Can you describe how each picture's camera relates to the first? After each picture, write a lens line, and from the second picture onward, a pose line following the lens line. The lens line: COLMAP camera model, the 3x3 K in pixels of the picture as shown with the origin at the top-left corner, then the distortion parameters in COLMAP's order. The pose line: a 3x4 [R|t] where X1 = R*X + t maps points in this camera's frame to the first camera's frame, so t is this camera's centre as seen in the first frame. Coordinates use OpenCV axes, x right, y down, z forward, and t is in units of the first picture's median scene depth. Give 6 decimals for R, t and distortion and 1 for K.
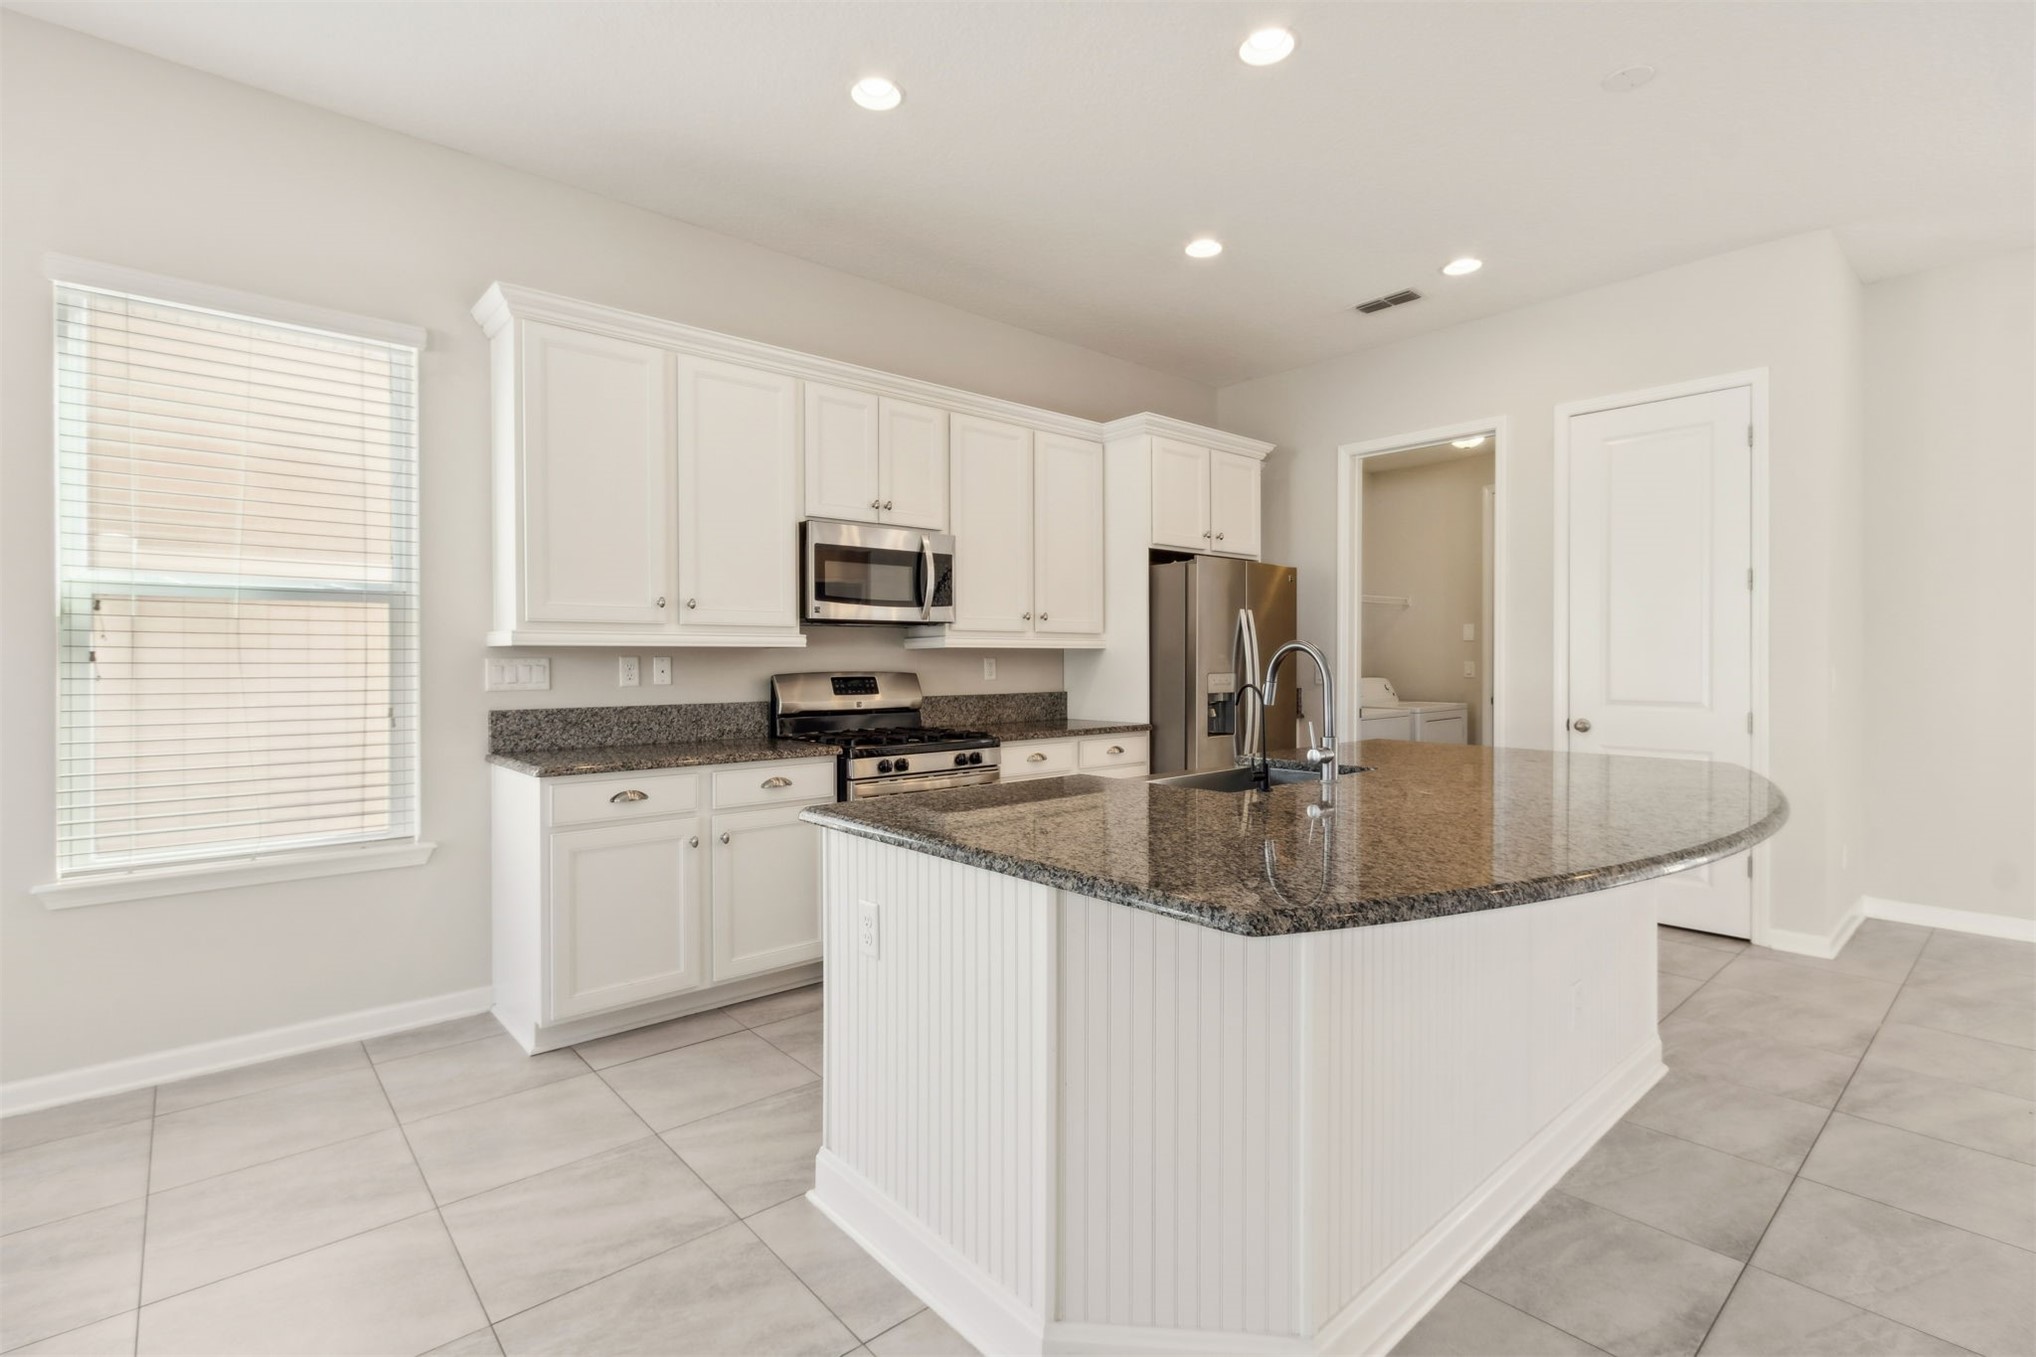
lens RADIAL K [[942.8, 0, 1014.7], [0, 942.8, 663.5], [0, 0, 1]] dist [0.000264, 0.000740]
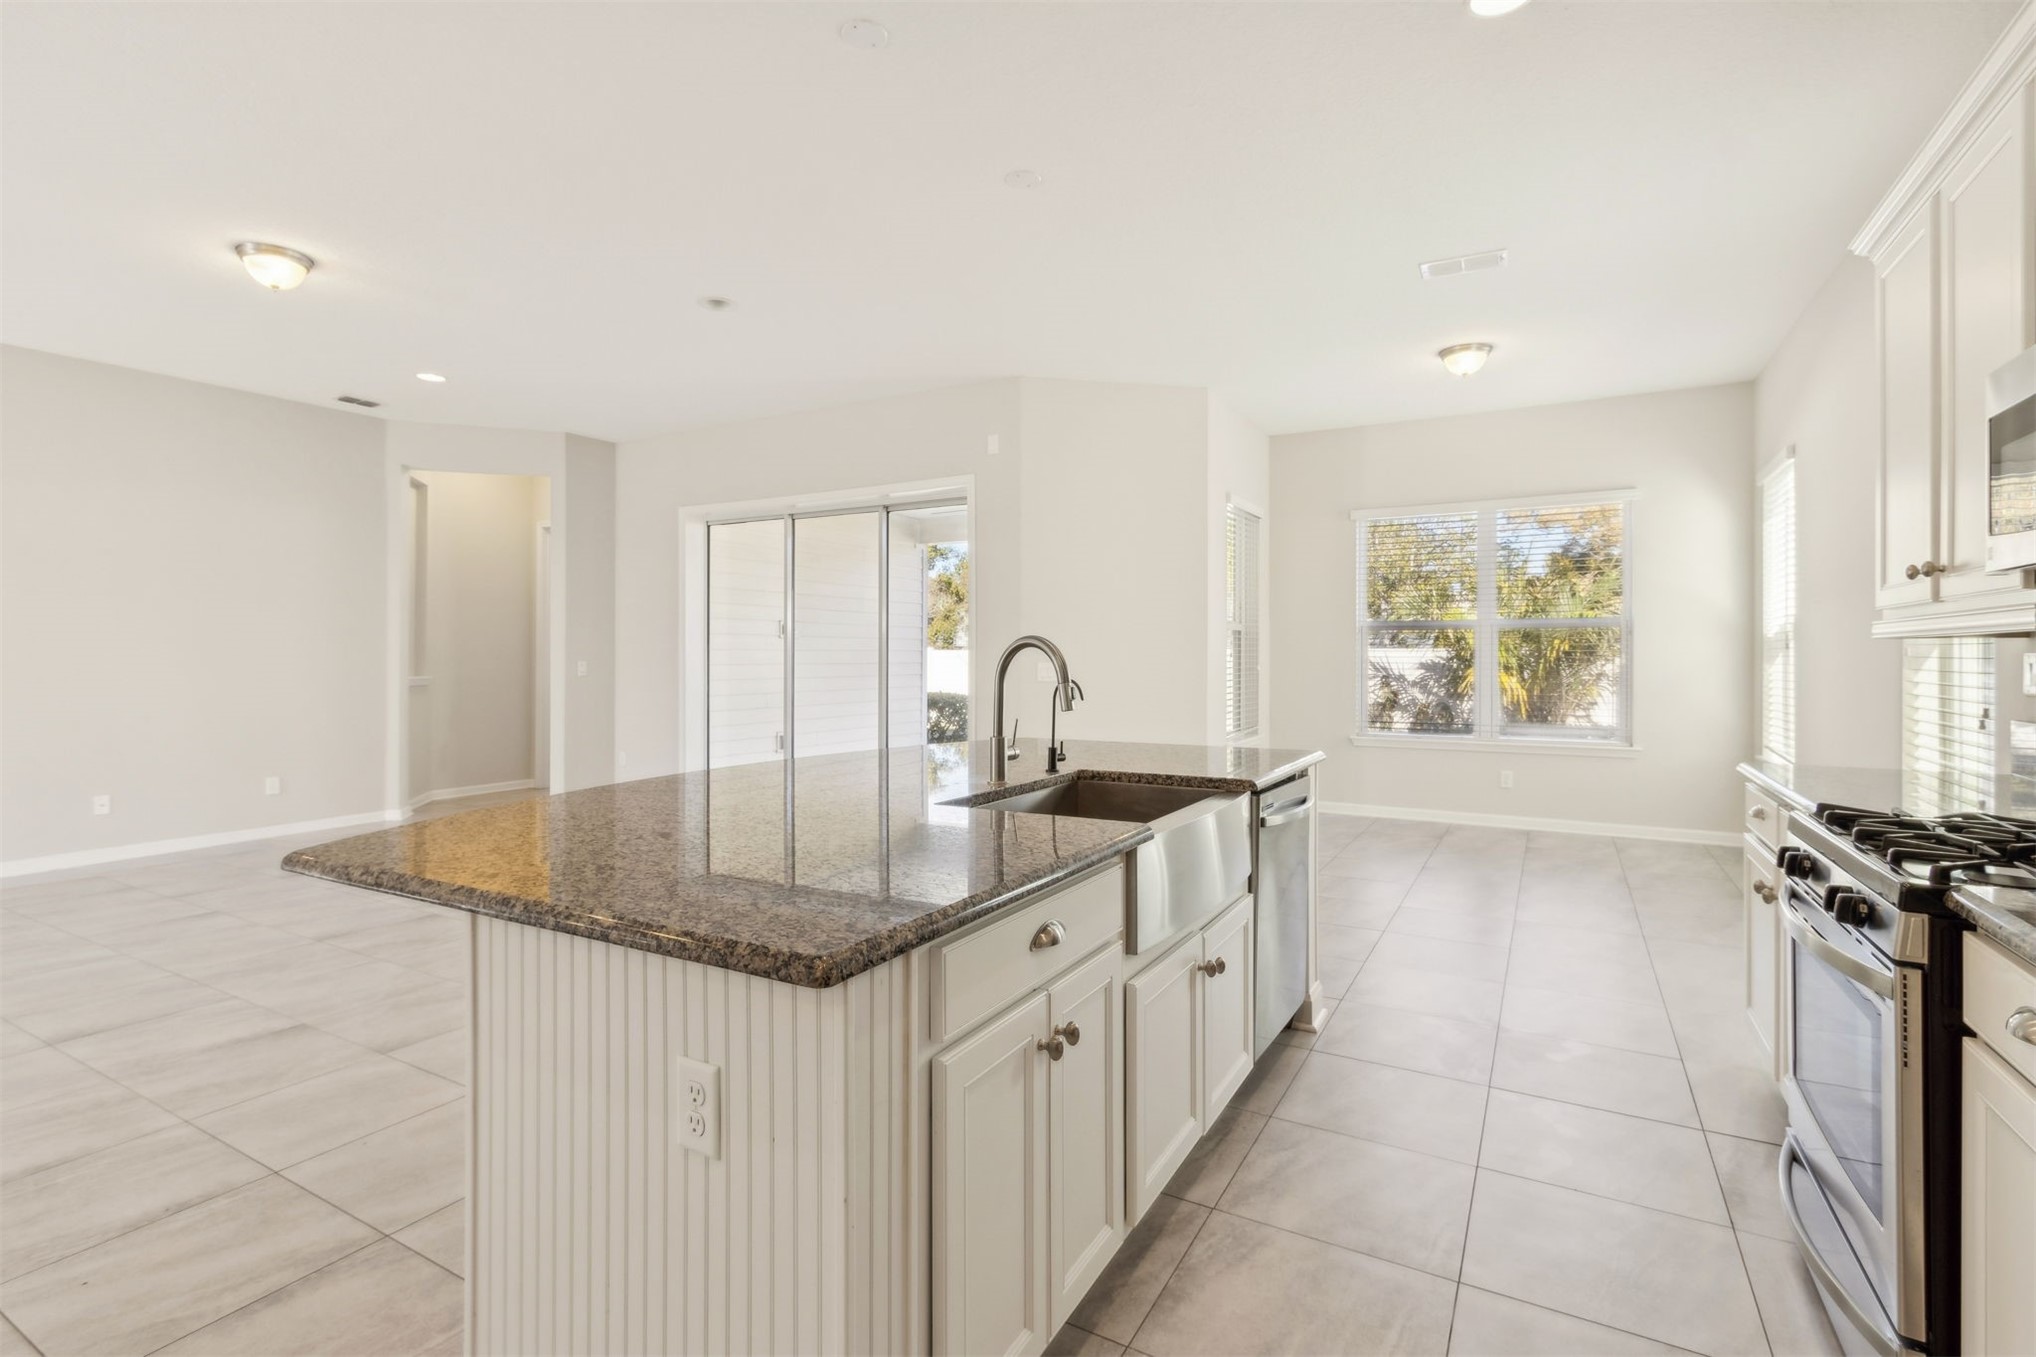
lens RADIAL K [[956.3, 0, 1005.2], [0, 956.3, 664.0], [0, 0, 1]] dist [0.001758, 0.000021]
pose [[-0.948210, 0.004154, -0.317616, 0.442092], [0.000038, 0.999916, 0.012964, -0.006365], [0.317643, 0.012281, -0.948131, 1.335392]]
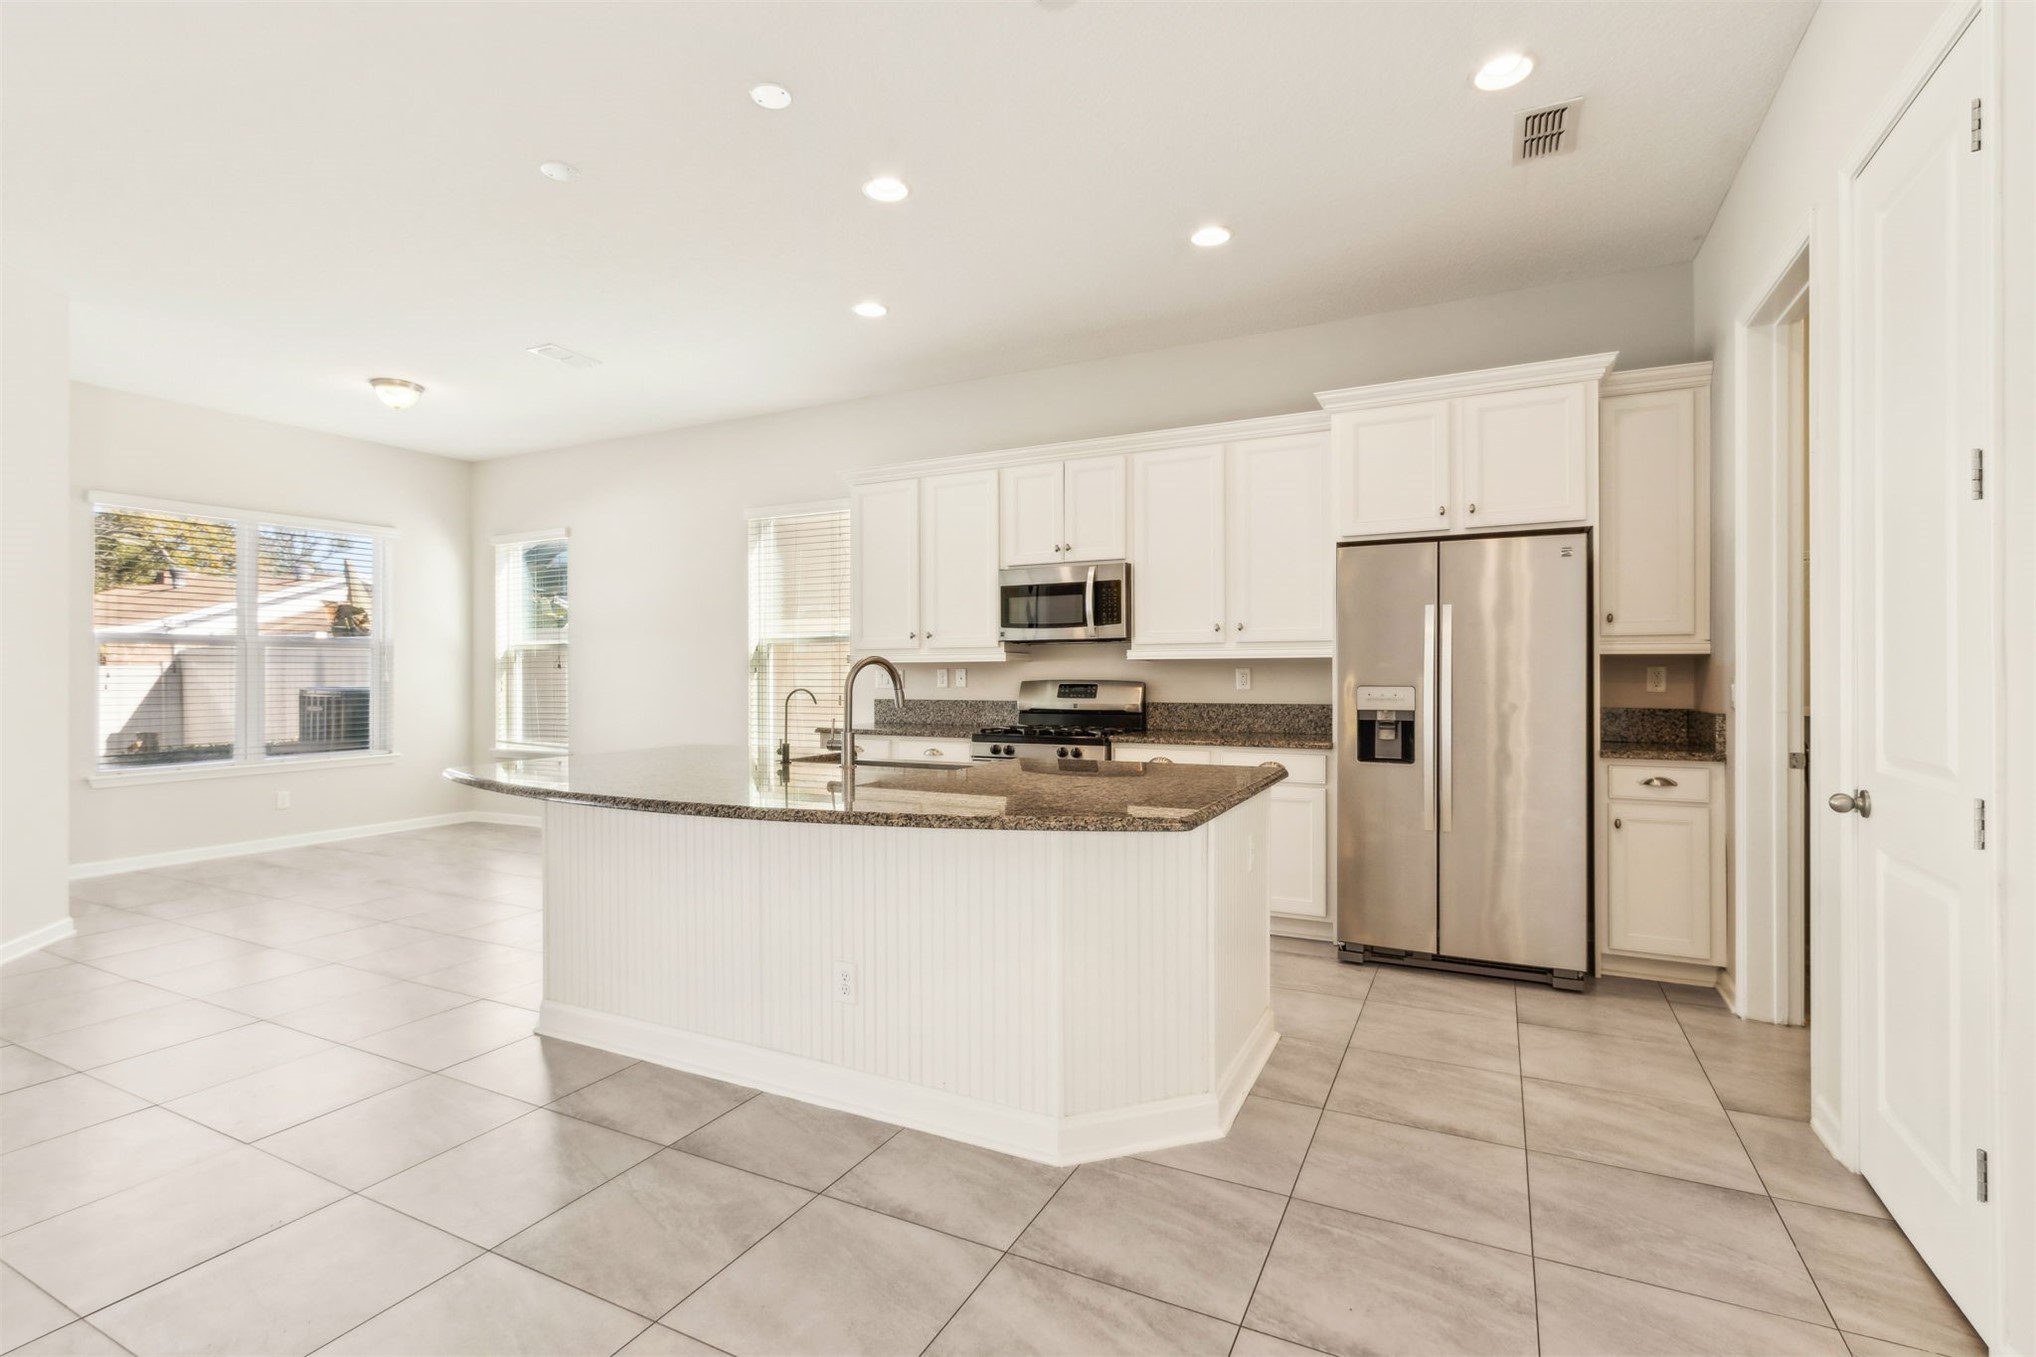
lens RADIAL K [[956.3, 0, 991.3], [0, 956.3, 669.0], [0, 0, 1]] dist [0.001758, 0.000021]
pose [[0.357446, -0.002512, -0.933931, 1.118221], [-0.000657, 0.999995, -0.002941, -0.002089], [0.933934, 0.001665, 0.357442, 0.494932]]
